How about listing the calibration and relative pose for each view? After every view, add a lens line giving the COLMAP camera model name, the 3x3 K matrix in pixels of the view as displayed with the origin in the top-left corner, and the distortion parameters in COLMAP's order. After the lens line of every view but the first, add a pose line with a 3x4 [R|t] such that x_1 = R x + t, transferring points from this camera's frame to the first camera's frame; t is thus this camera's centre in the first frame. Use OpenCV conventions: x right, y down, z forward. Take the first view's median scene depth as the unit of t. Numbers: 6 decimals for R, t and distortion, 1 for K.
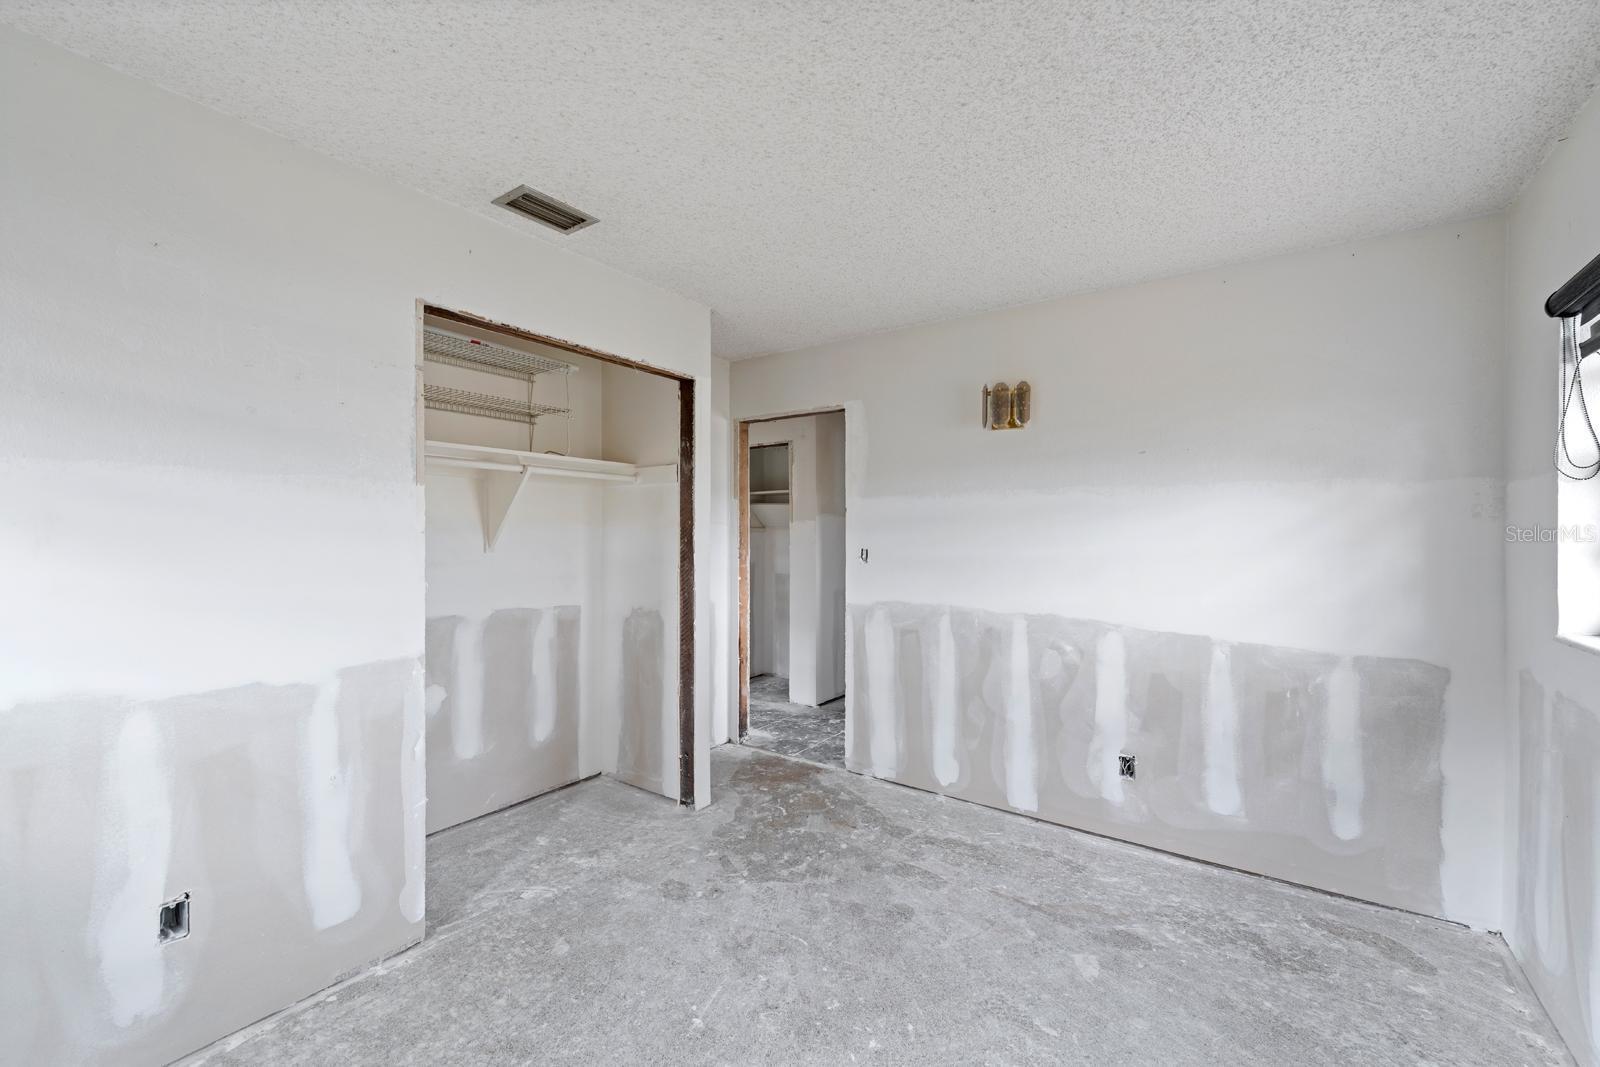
lens RADIAL K [[652.6, 0, 796.9], [0, 652.6, 530.1], [0, 0, 1]] dist [0.000291, -0.001312]
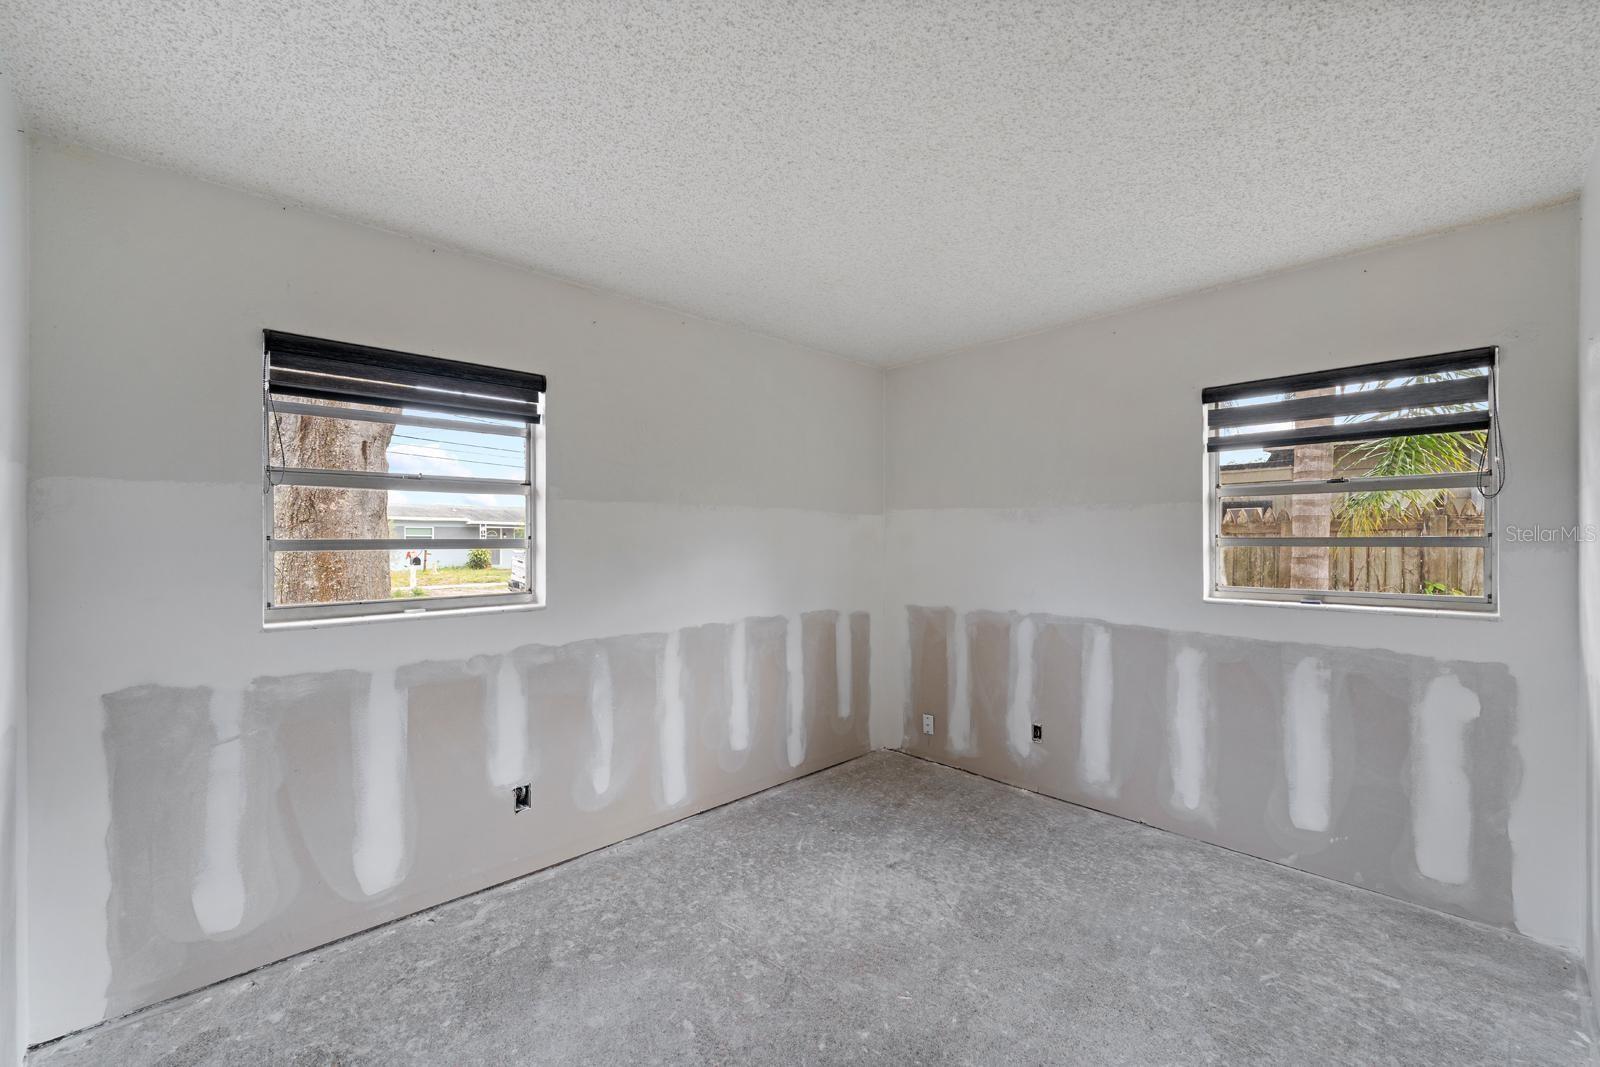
lens RADIAL K [[652.6, 0, 797.9], [0, 652.6, 534.4], [0, 0, 1]] dist [0.000291, -0.001312]
pose [[-0.981448, 0.000362, 0.191728, 0.021136], [-0.001044, 0.999973, -0.007233, 0.003691], [-0.191726, -0.007299, -0.981421, 1.951287]]
